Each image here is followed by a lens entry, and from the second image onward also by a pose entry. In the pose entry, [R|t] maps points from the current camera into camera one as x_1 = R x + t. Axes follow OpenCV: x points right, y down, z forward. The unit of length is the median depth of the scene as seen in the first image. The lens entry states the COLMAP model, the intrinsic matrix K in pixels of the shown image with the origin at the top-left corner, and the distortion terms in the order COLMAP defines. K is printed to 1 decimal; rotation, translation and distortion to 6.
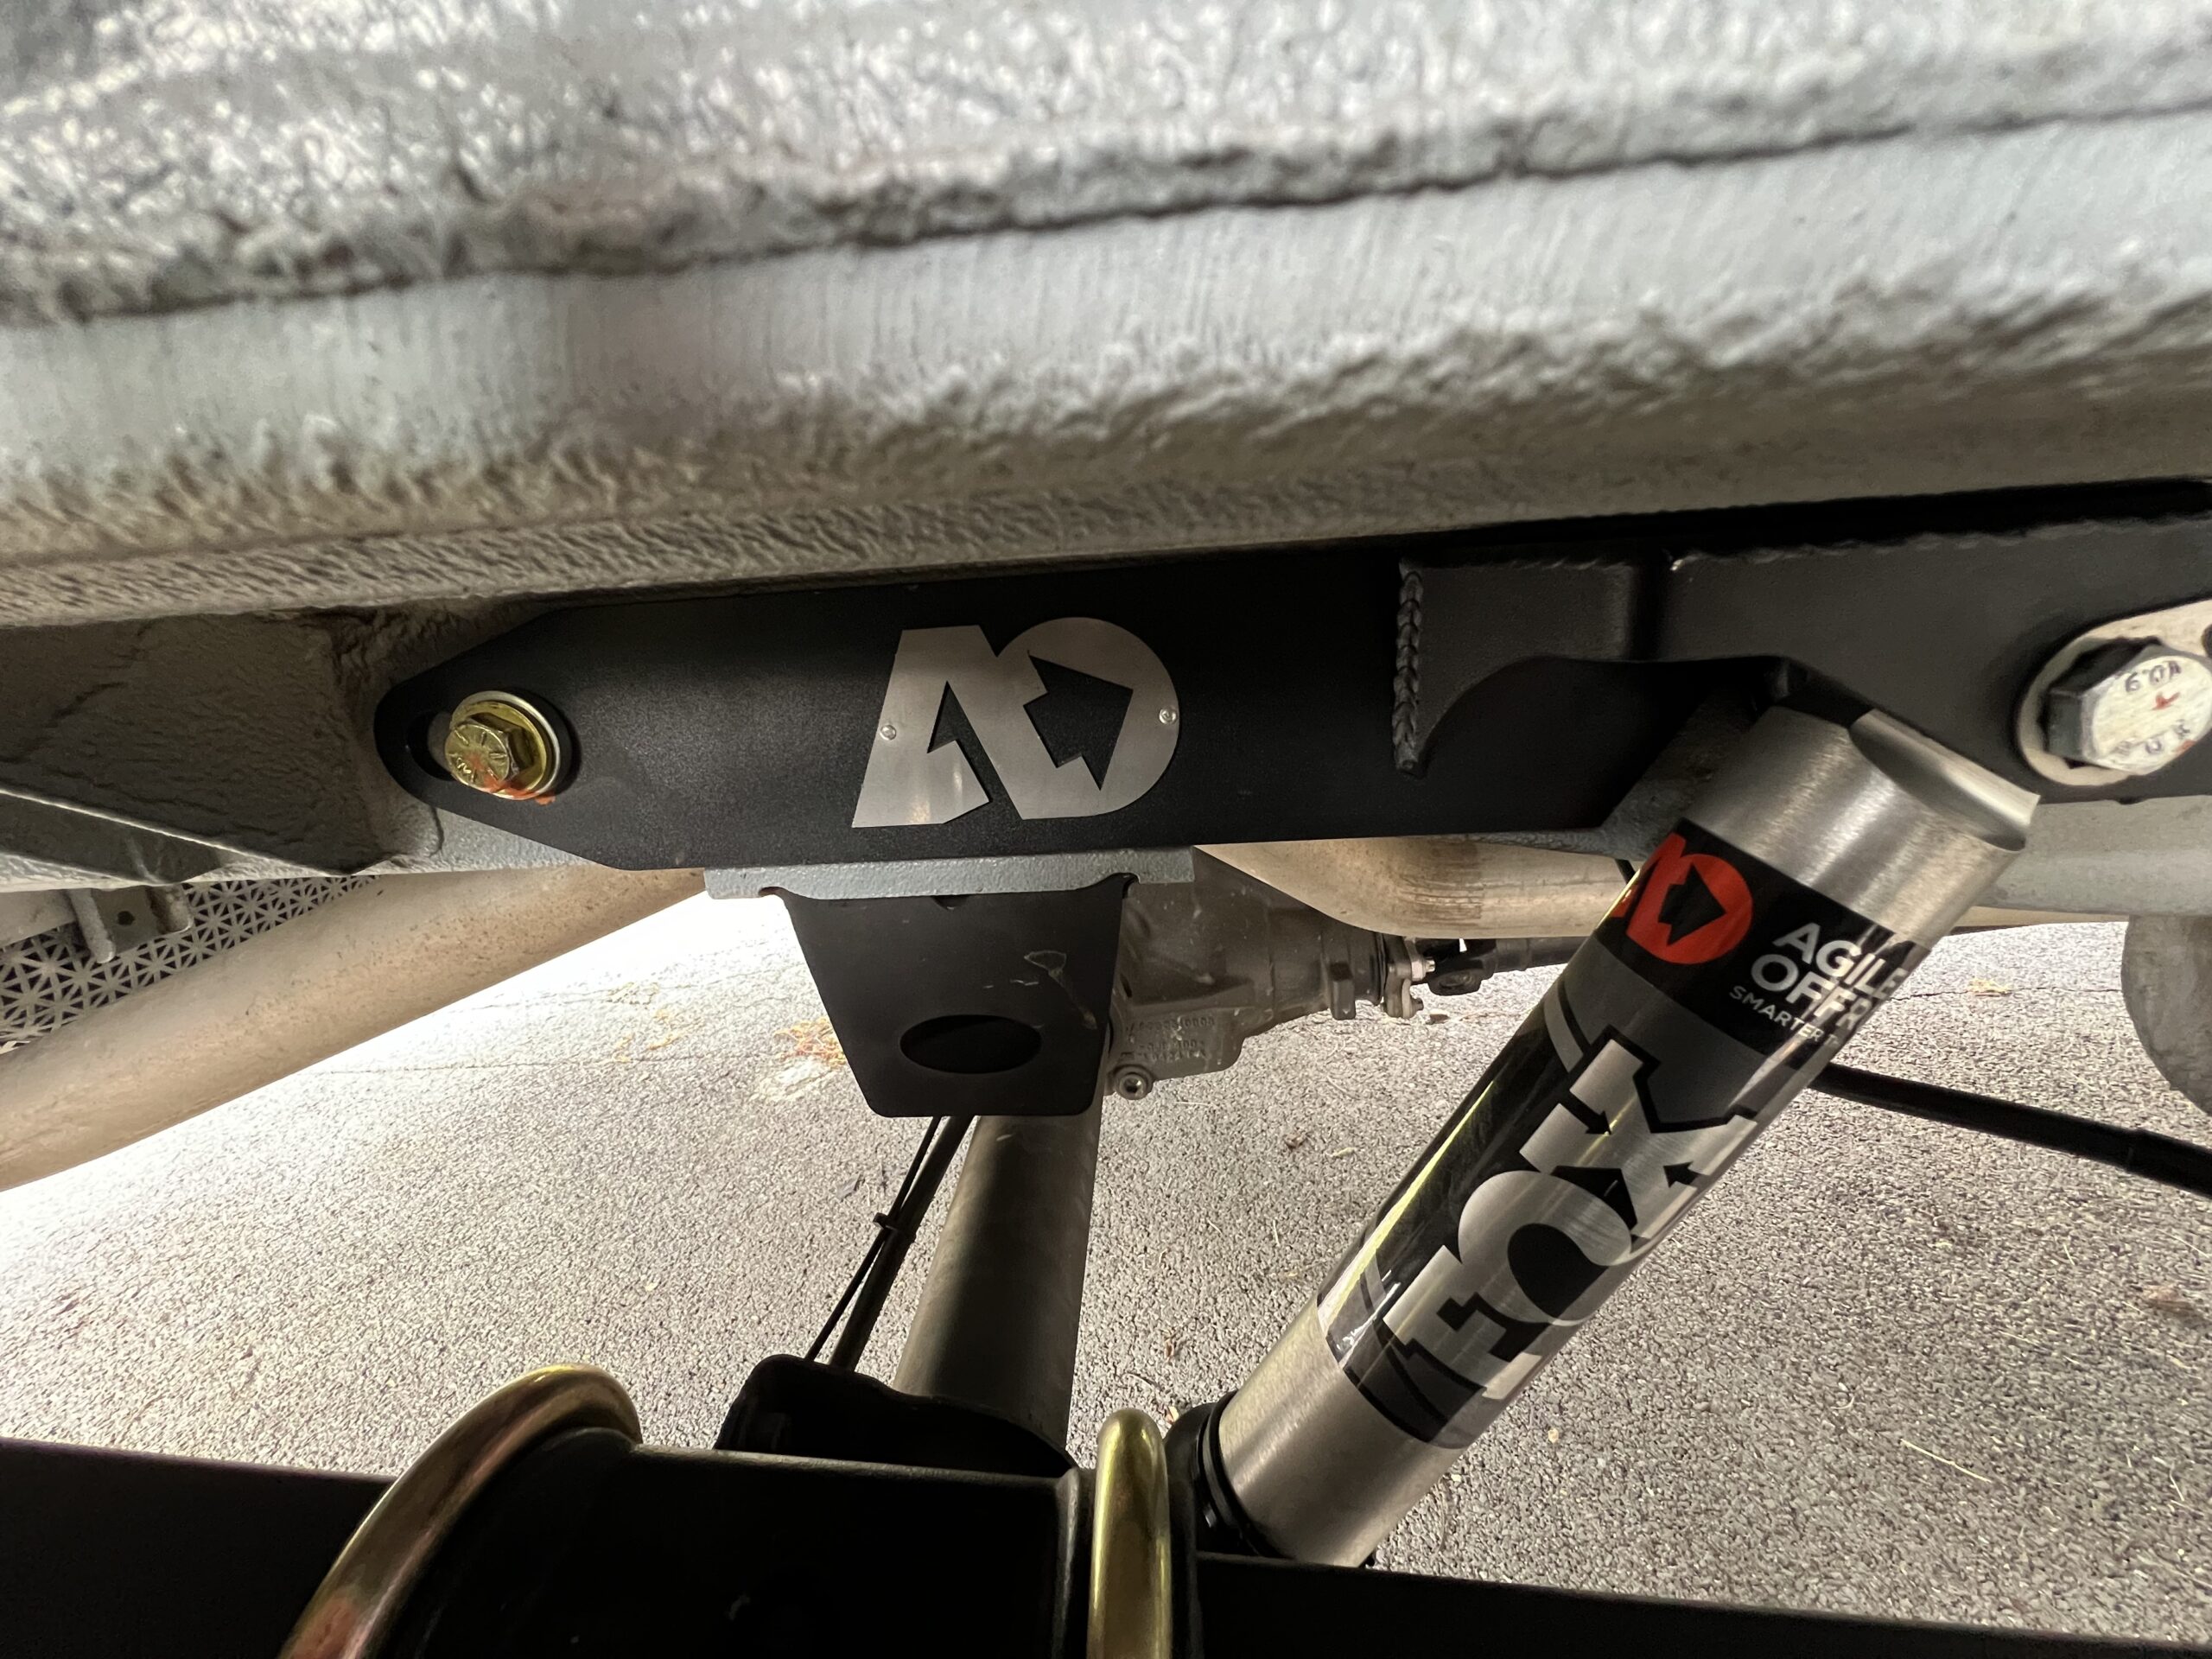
lens RADIAL K [[886.4, 0, 1105.9], [0, 886.4, 826.1], [0, 0, 1]] dist [-0.002015, -0.000063]
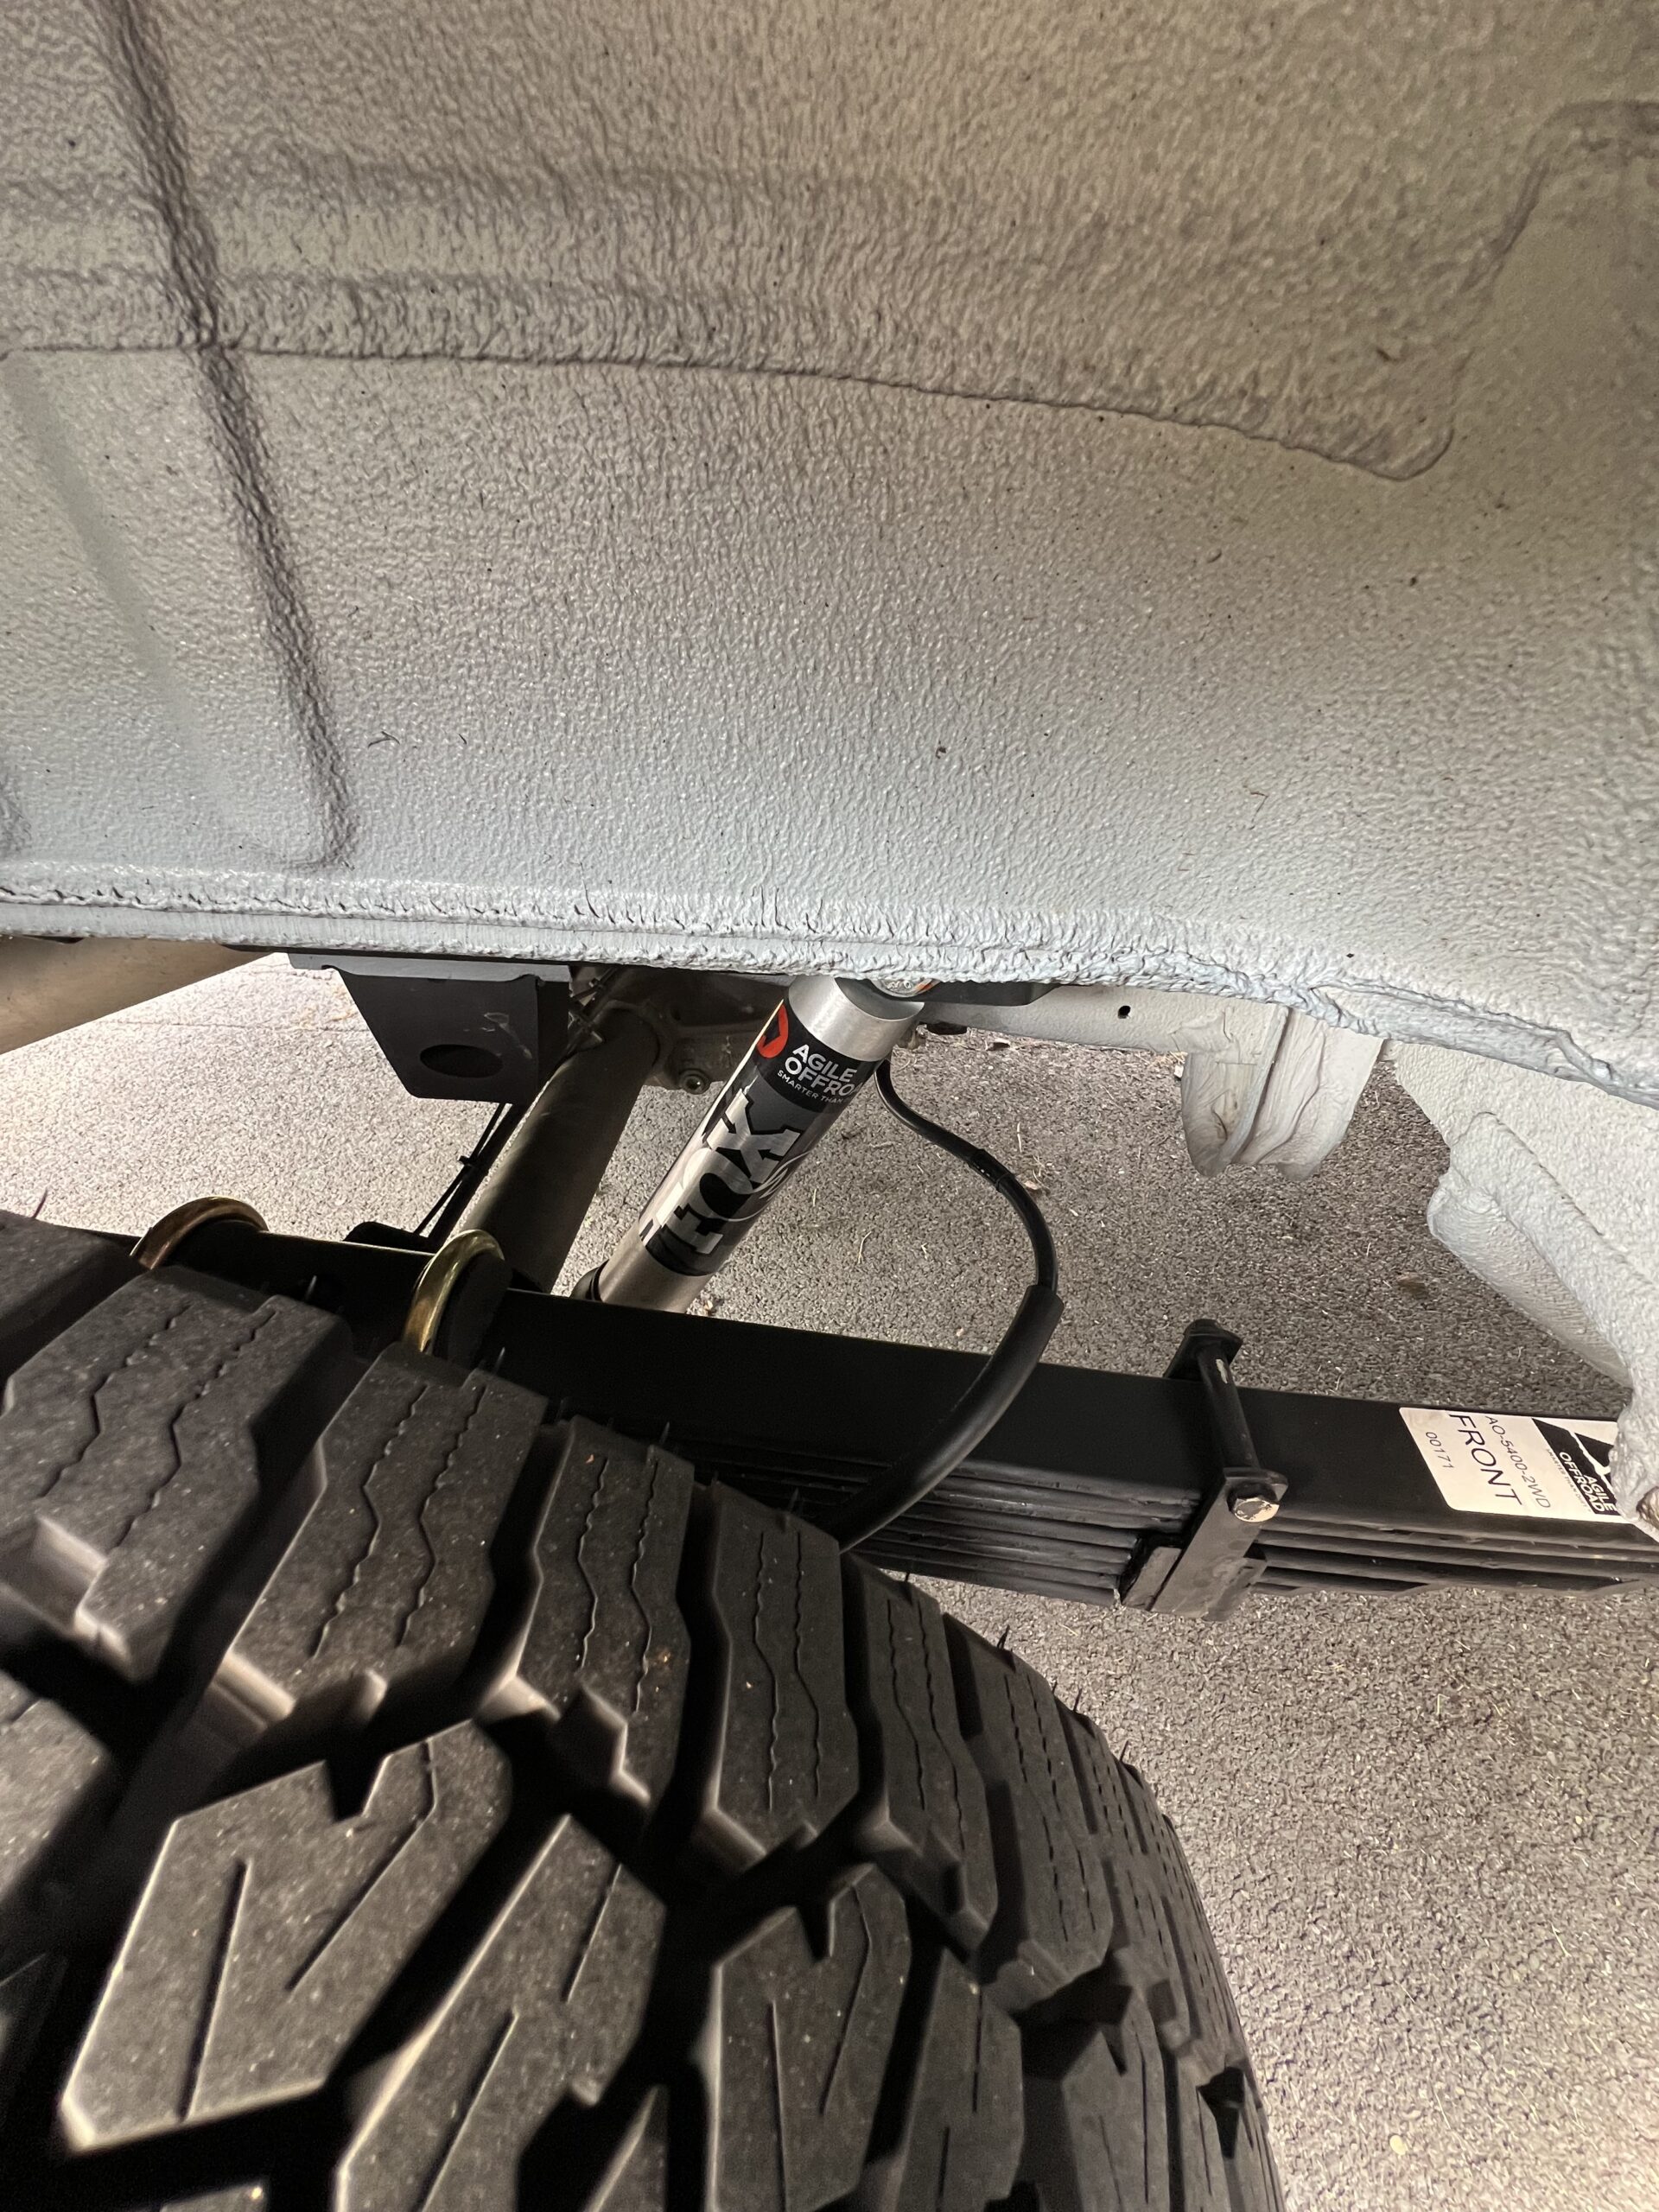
lens RADIAL K [[886.4, 0, 830.4], [0, 886.4, 1108.2], [0, 0, 1]] dist [-0.002015, -0.000063]
pose [[0.996947, 0.071952, 0.030325, 0.143418], [-0.077846, 0.946012, 0.314646, -0.073122], [-0.006048, -0.316046, 0.948725, -0.183307]]
